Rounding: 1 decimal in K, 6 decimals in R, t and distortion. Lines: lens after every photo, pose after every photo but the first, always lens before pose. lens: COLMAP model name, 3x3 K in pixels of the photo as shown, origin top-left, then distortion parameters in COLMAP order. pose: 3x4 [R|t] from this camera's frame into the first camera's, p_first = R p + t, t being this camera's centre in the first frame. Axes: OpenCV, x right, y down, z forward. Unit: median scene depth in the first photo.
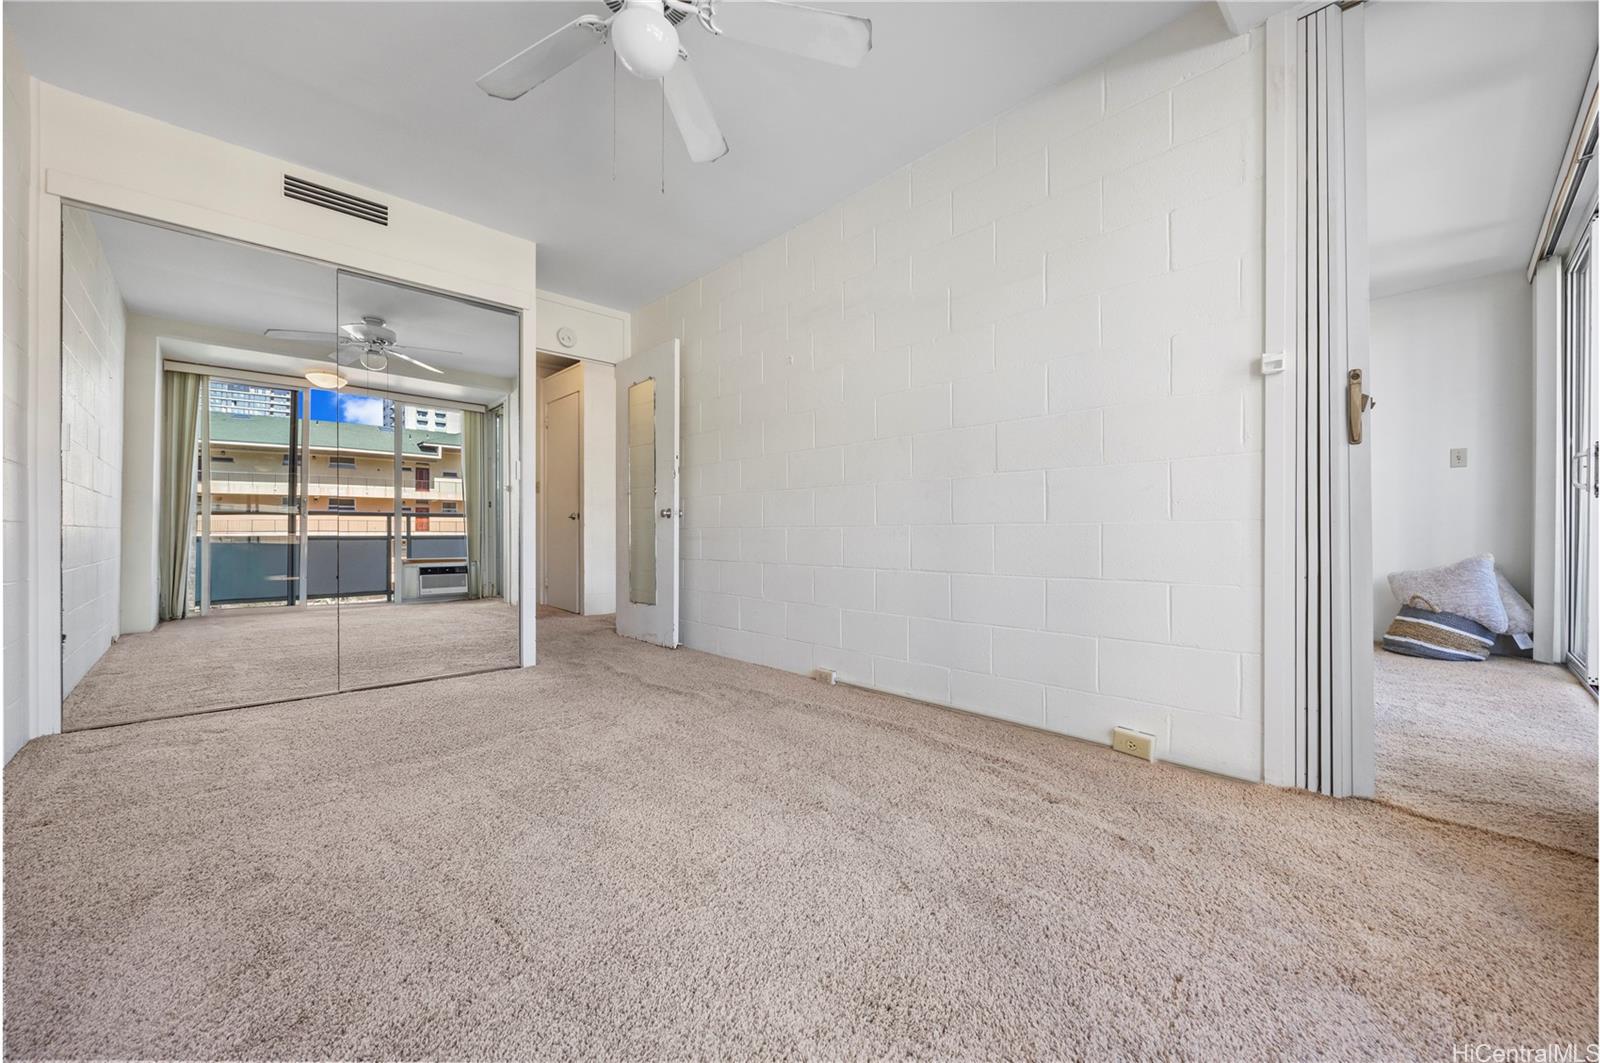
lens RADIAL K [[607.1, 0, 796.9], [0, 607.1, 538.3], [0, 0, 1]] dist [-0.002960, 0.000003]
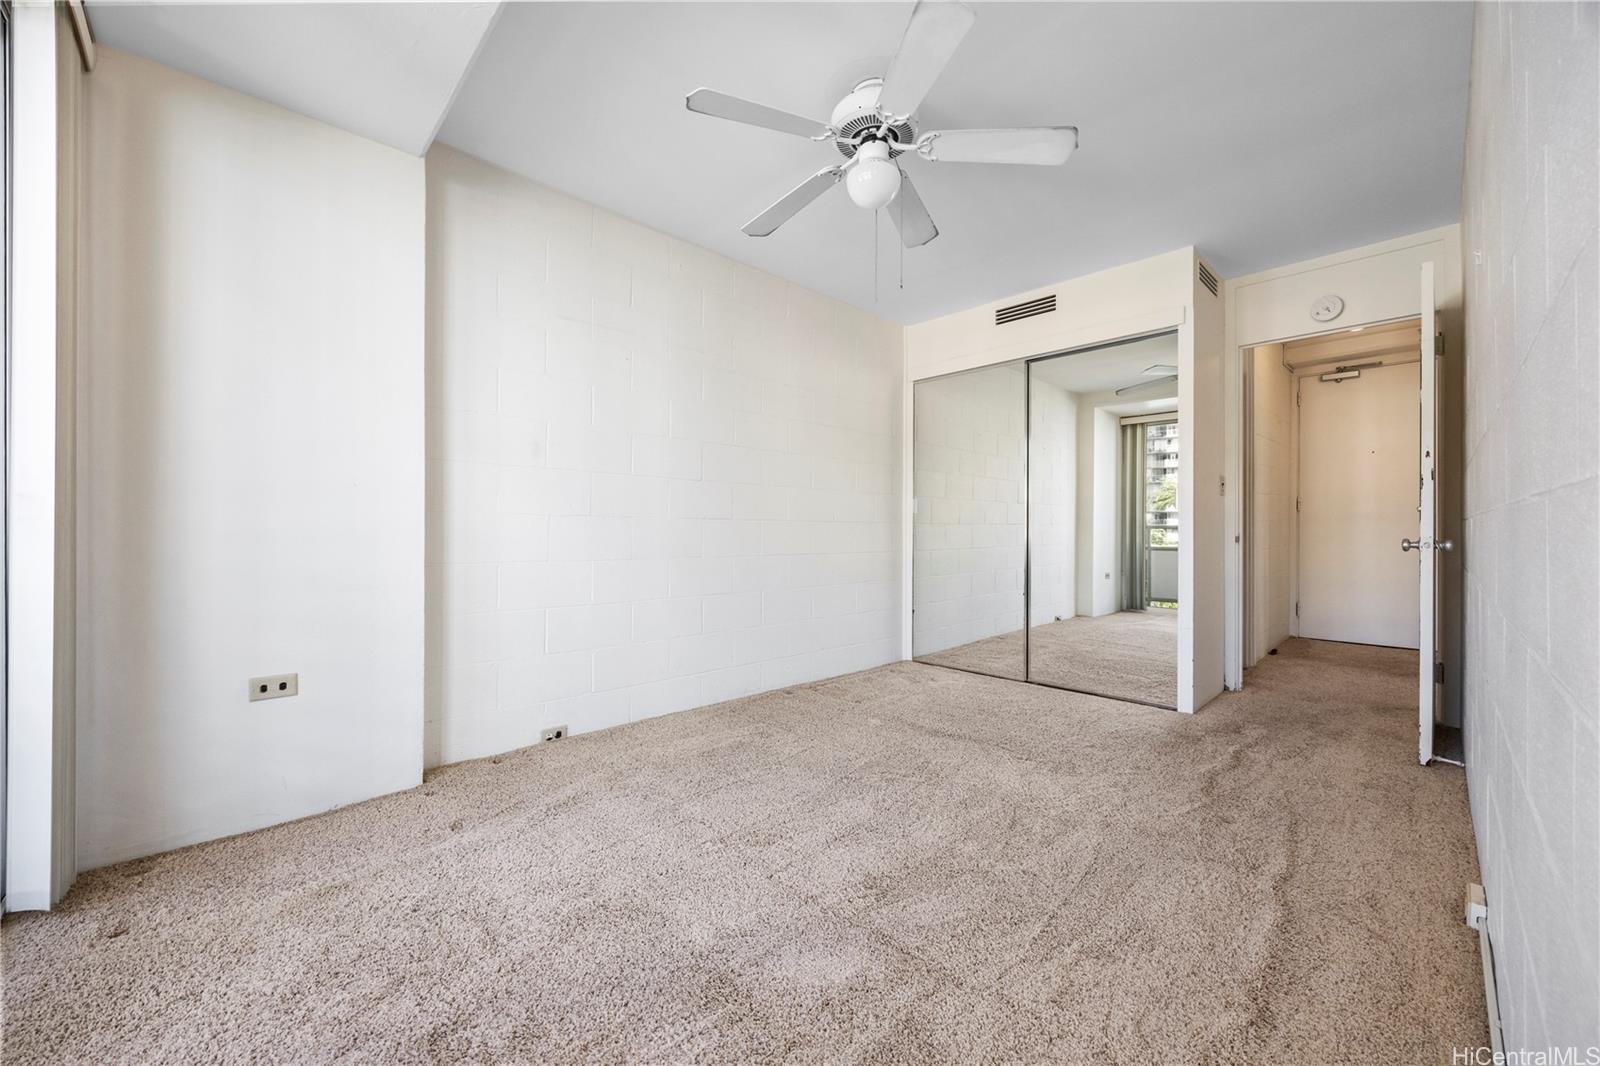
lens RADIAL K [[607.1, 0, 796.9], [0, 607.1, 539.8], [0, 0, 1]] dist [-0.002960, 0.000003]
pose [[0.016772, 0.015646, -0.999737, 0.467753], [-0.008168, 0.999846, 0.015511, -0.059963], [0.999826, 0.007906, 0.016897, 0.400447]]
